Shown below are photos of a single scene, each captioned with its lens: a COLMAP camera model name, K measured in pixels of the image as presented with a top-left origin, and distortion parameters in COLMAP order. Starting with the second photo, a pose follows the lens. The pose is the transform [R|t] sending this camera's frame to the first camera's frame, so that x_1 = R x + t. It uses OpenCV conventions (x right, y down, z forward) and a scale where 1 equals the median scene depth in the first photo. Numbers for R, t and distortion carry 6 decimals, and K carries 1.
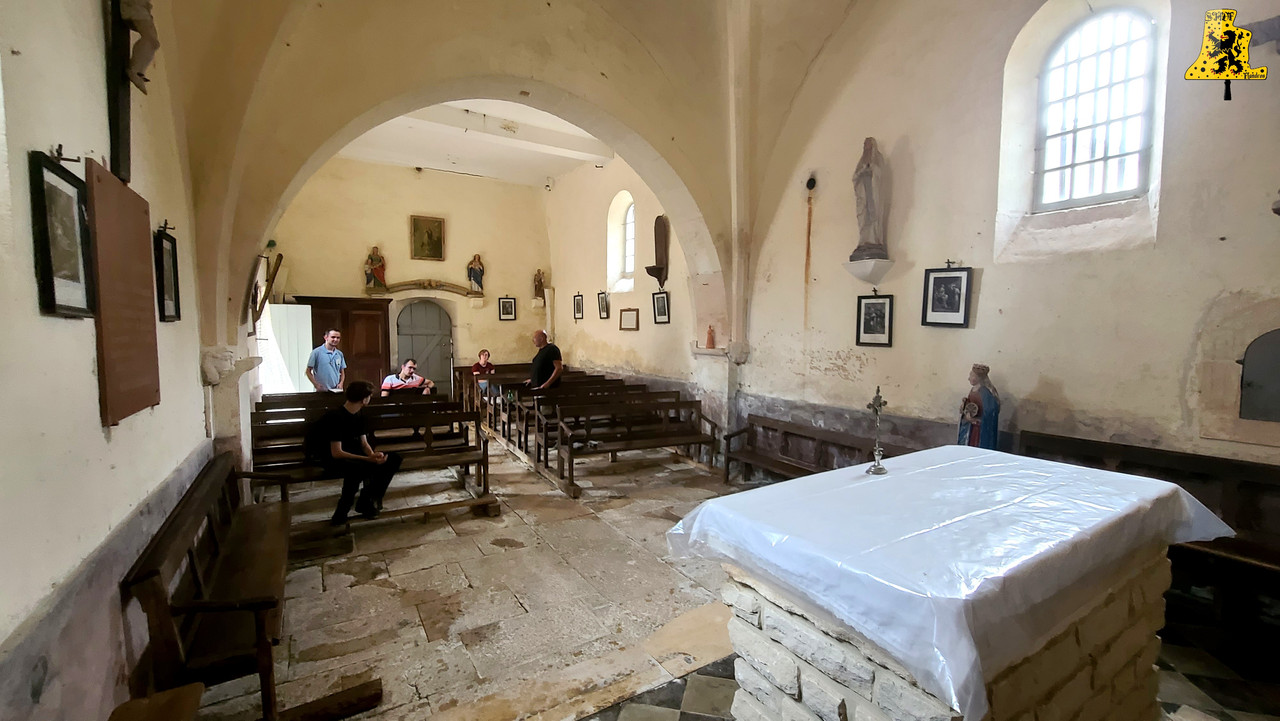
lens RADIAL K [[530.6, 0, 640.0], [0, 530.6, 363.4], [0, 0, 1]] dist [-0.000727, 0.000530]
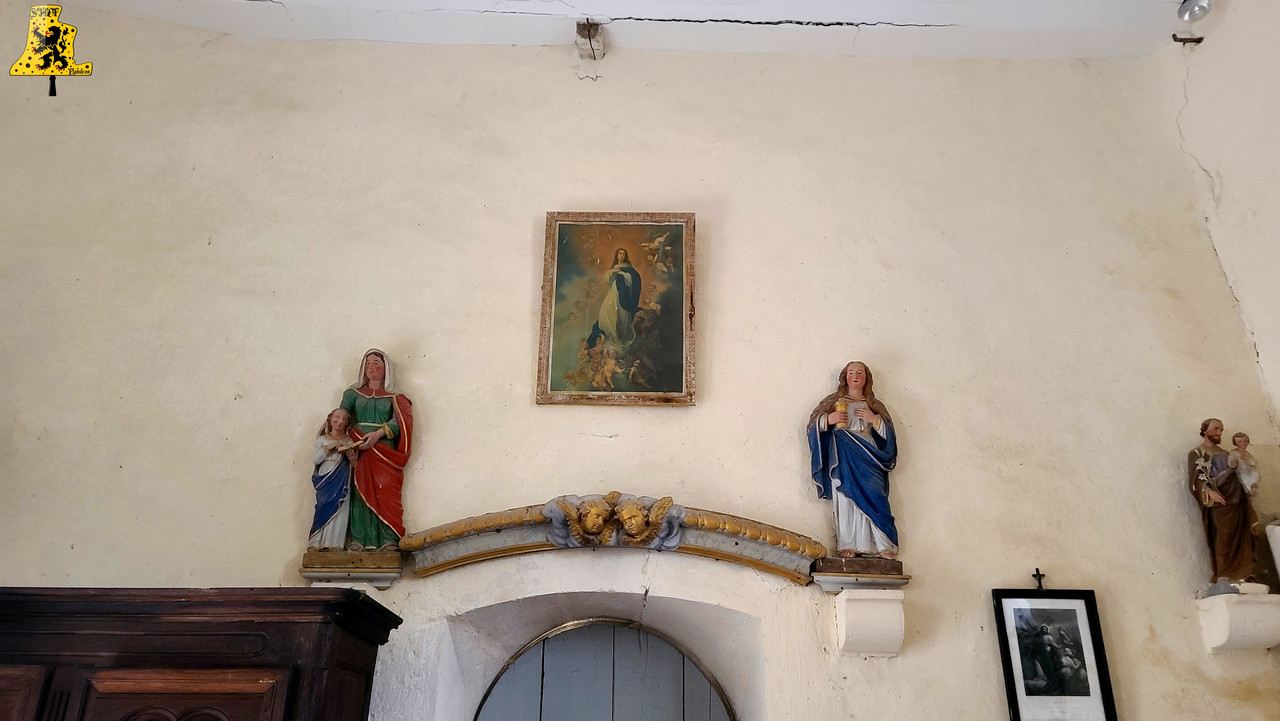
lens RADIAL K [[957.0, 0, 638.8], [0, 957.0, 358.9], [0, 0, 1]] dist [0.045037, 0.001023]
pose [[0.854764, -0.178497, -0.487358, -0.211430], [-0.044109, 0.910622, -0.410880, -0.061649], [0.517140, 0.372702, 0.770493, 0.715677]]
